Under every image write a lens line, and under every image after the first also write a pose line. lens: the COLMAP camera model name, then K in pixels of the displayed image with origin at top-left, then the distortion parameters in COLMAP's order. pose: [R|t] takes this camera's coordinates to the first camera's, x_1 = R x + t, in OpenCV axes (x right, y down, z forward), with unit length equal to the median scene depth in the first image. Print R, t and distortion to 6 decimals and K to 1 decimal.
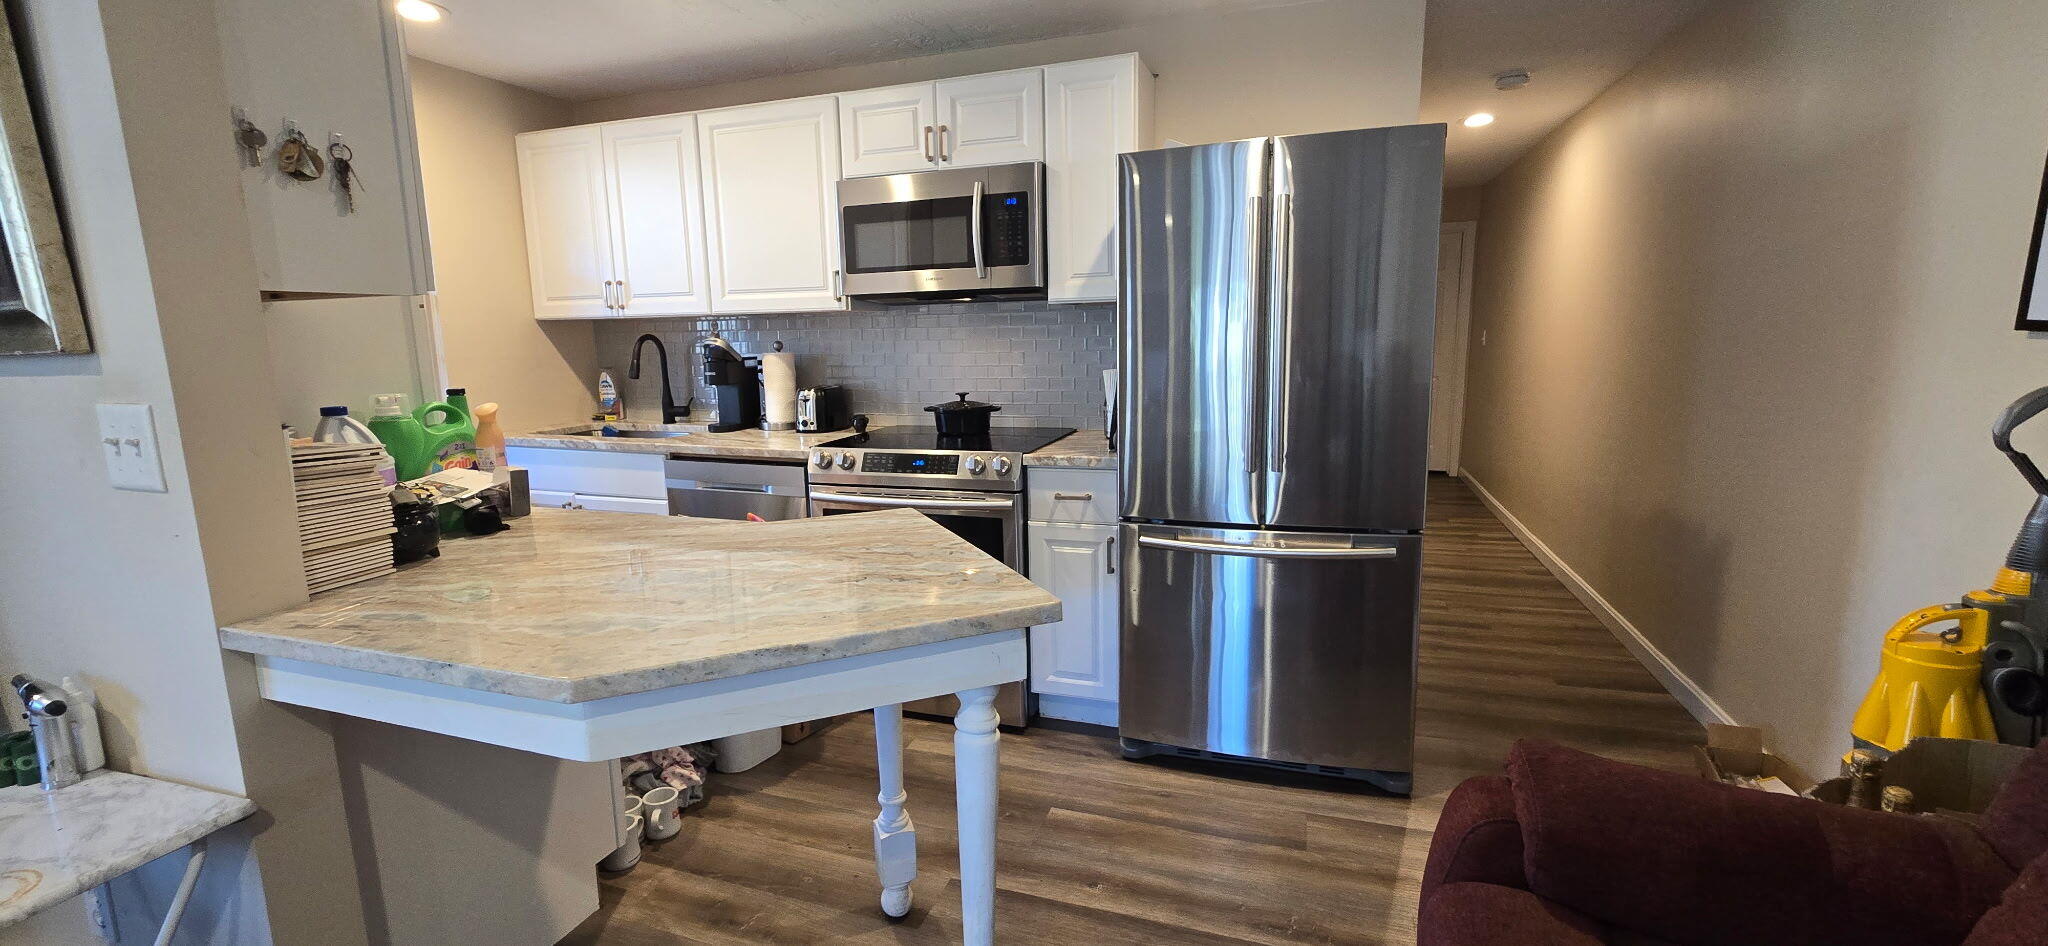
lens RADIAL K [[843.9, 0, 1008.5], [0, 843.9, 460.1], [0, 0, 1]] dist [0.003265, 0.000153]
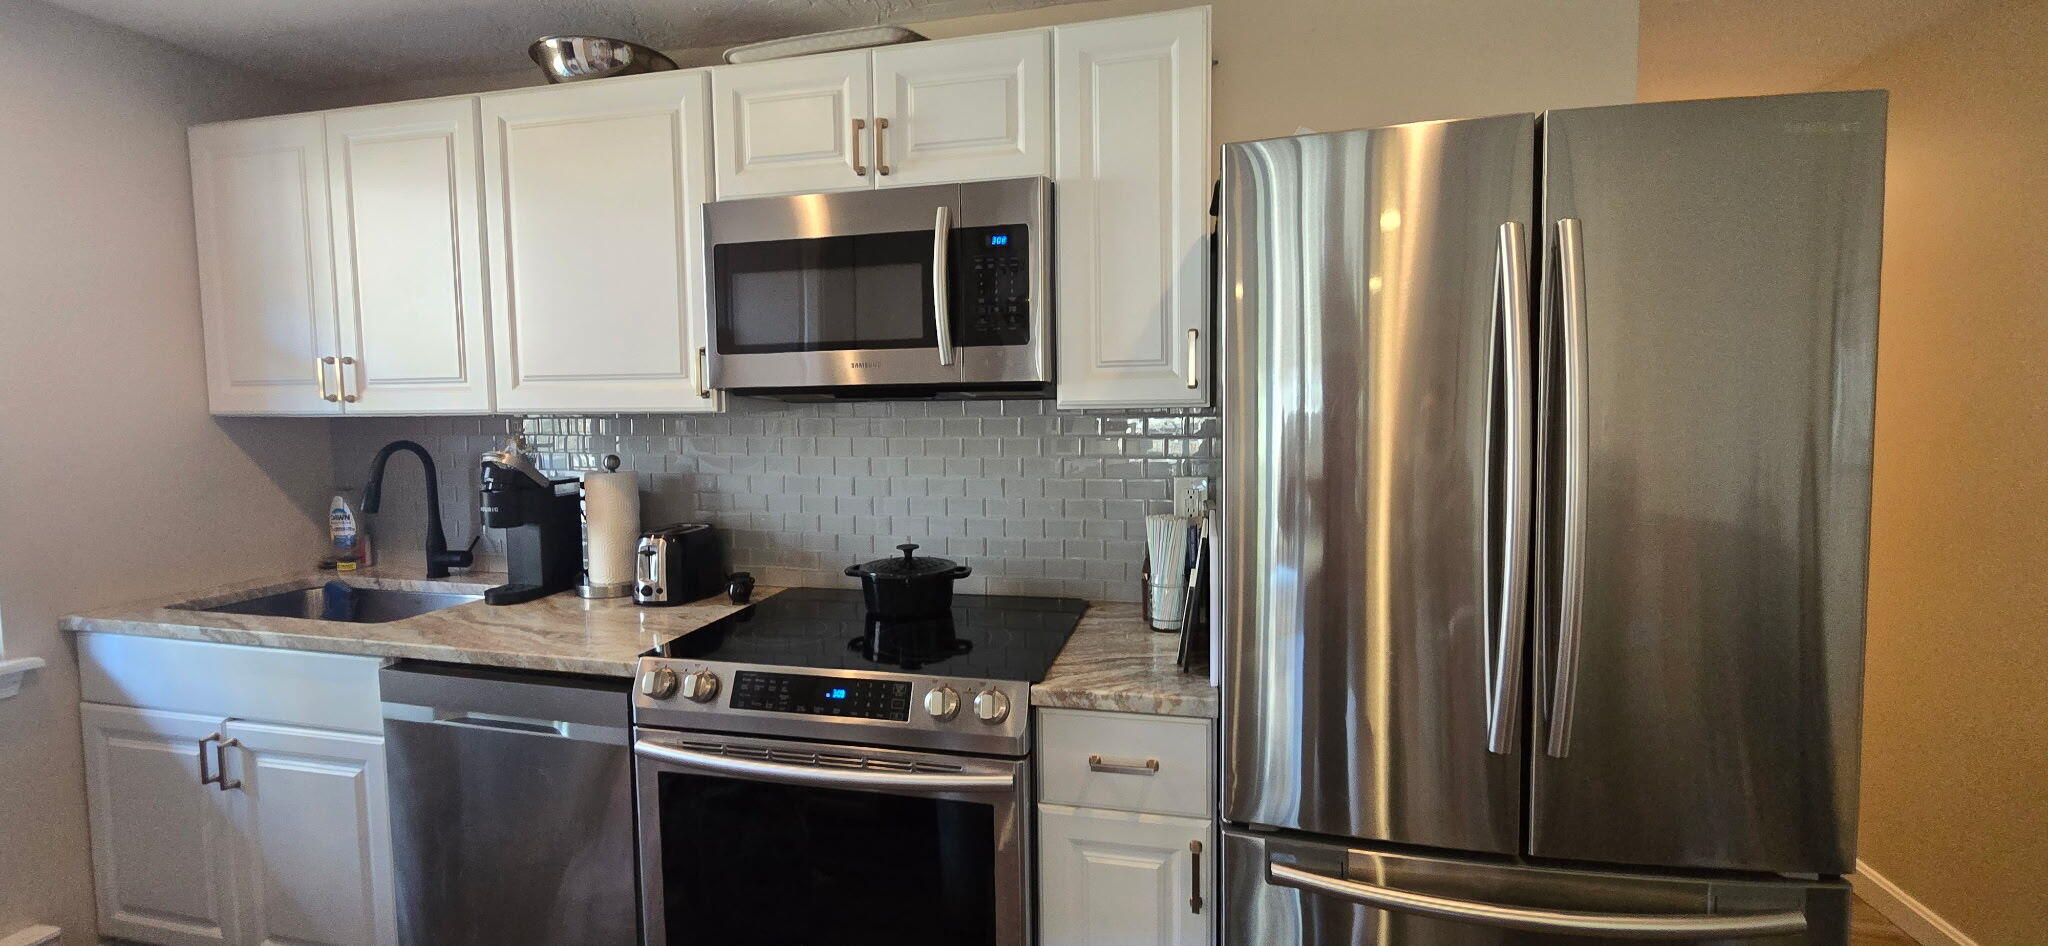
lens RADIAL K [[843.9, 0, 1020.2], [0, 843.9, 469.9], [0, 0, 1]] dist [0.003265, 0.000153]
pose [[0.993324, 0.003416, 0.115306, -0.047399], [0.006170, 0.996558, -0.082674, -0.089104], [-0.115192, 0.082833, 0.989884, 0.394984]]
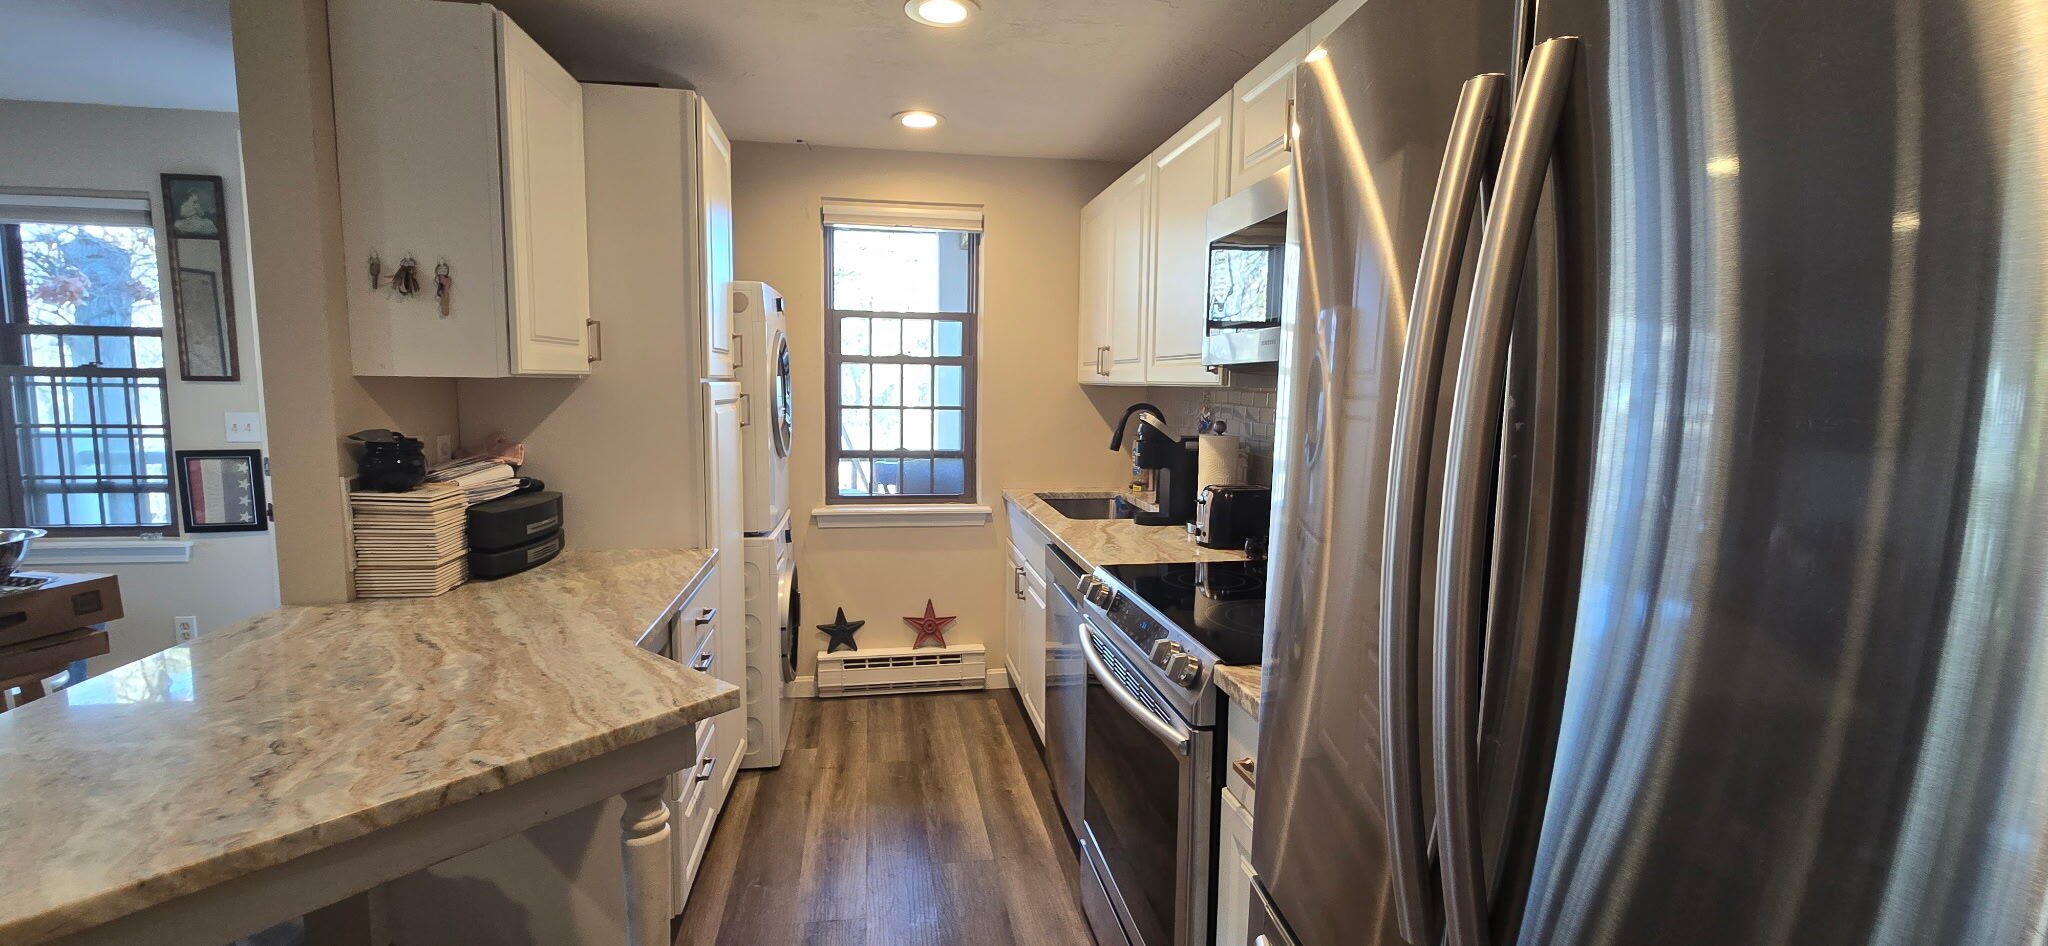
lens RADIAL K [[843.9, 0, 985.7], [0, 843.9, 462.2], [0, 0, 1]] dist [0.003265, 0.000153]
pose [[0.480649, 0.108458, -0.870180, 0.359668], [-0.156516, 0.986998, 0.036566, -0.116108], [0.862832, 0.118621, 0.491375, 0.517015]]
